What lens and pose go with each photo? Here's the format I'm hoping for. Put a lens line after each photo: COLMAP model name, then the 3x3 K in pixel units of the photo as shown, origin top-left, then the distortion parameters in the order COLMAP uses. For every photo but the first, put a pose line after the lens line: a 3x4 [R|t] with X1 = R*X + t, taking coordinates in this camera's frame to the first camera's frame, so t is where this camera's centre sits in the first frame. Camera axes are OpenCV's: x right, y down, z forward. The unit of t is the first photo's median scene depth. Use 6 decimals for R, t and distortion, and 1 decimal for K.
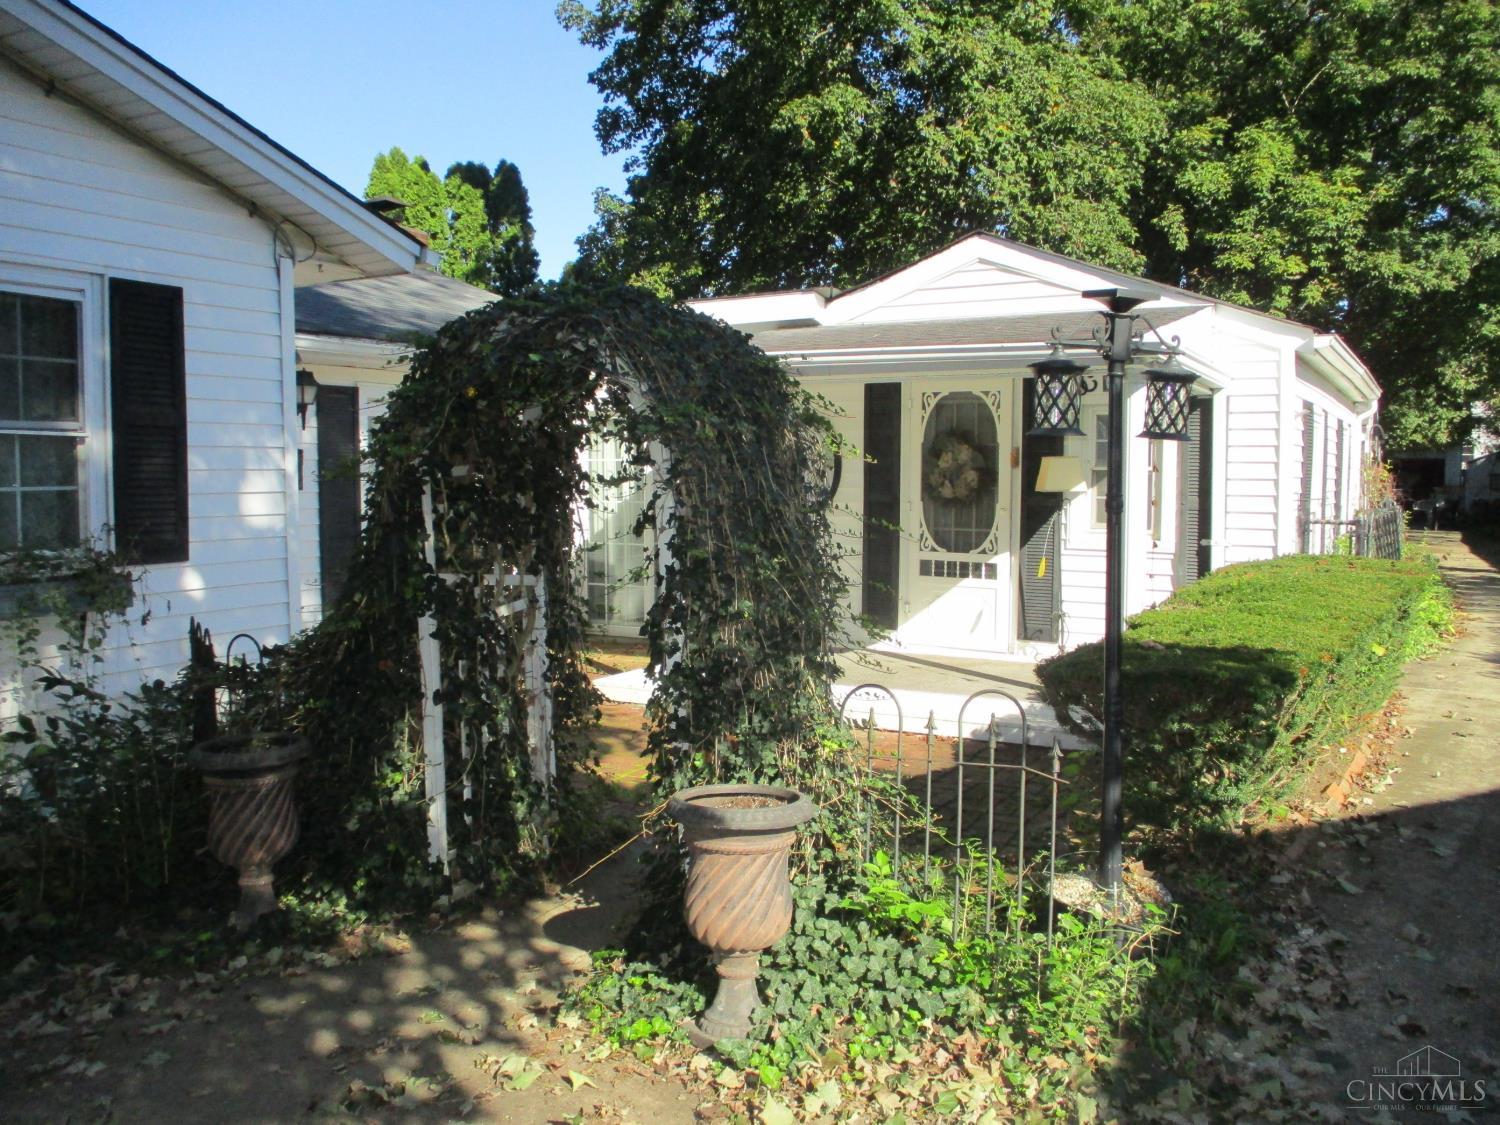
lens RADIAL K [[1297.0, 0, 750.8], [0, 1297.0, 561.2], [0, 0, 1]] dist [-0.019254, 0.037450]
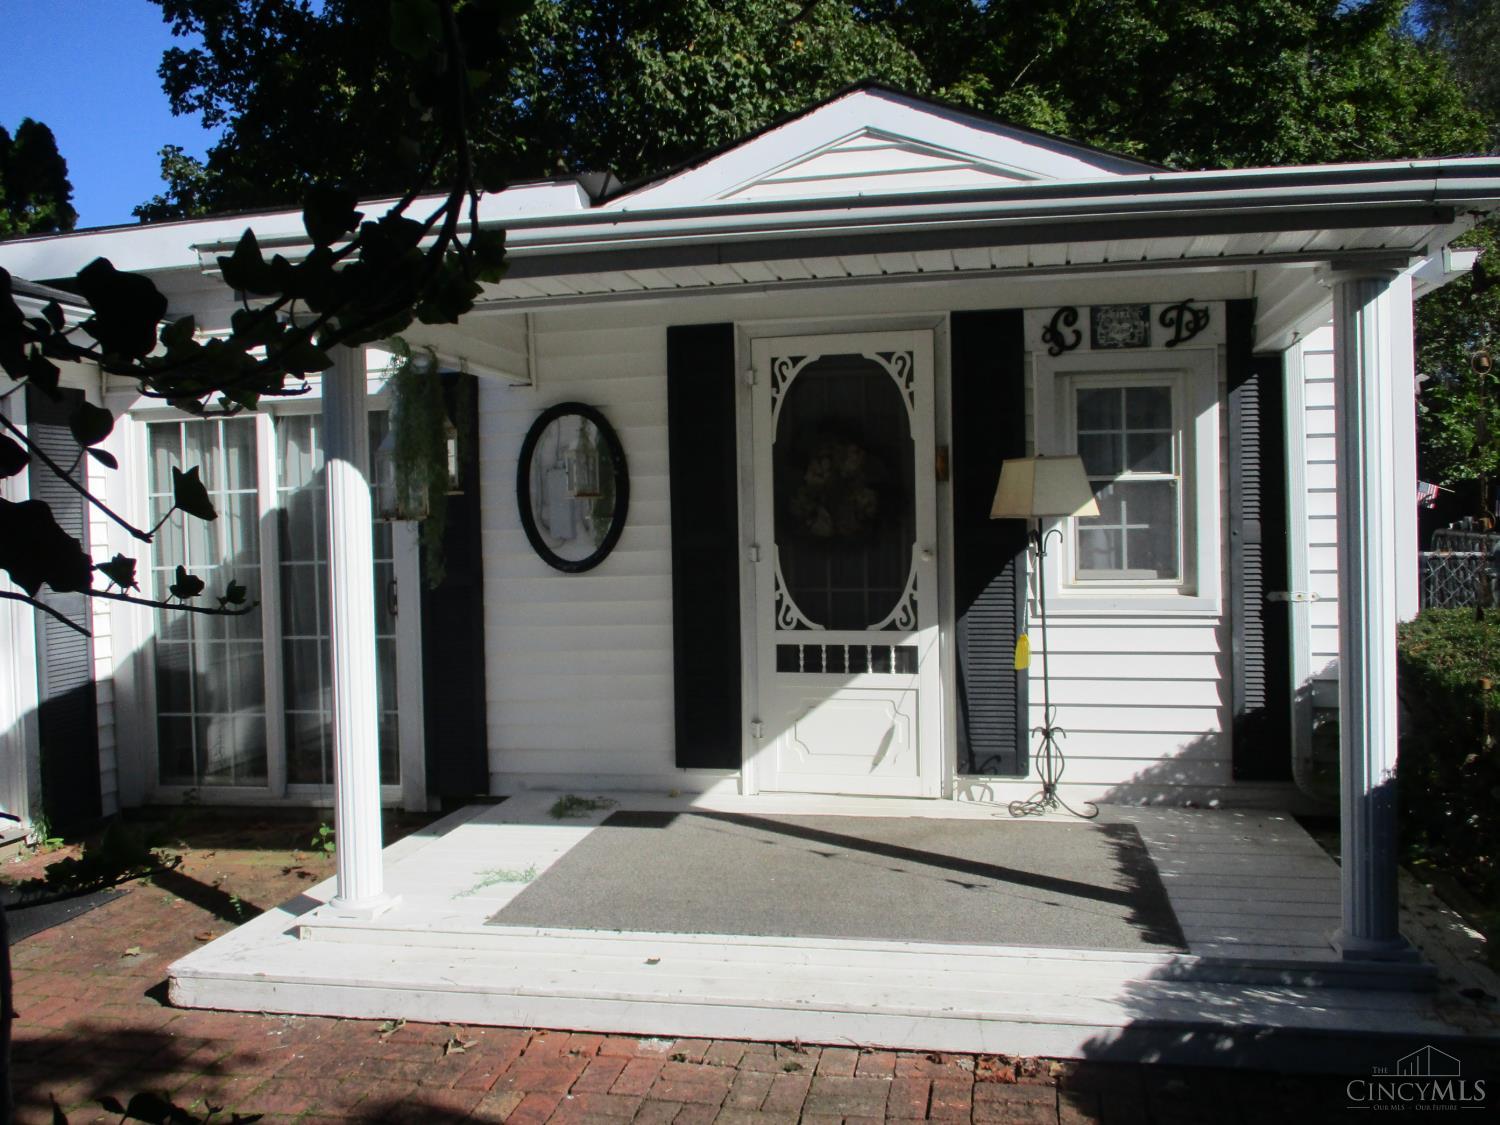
lens RADIAL K [[1297.0, 0, 755.7], [0, 1297.0, 535.1], [0, 0, 1]] dist [-0.019254, 0.037450]
pose [[0.954013, -0.028391, 0.298416, -0.050051], [0.046394, 0.997494, -0.053418, -0.019420], [-0.296152, 0.064806, 0.952940, 0.445105]]
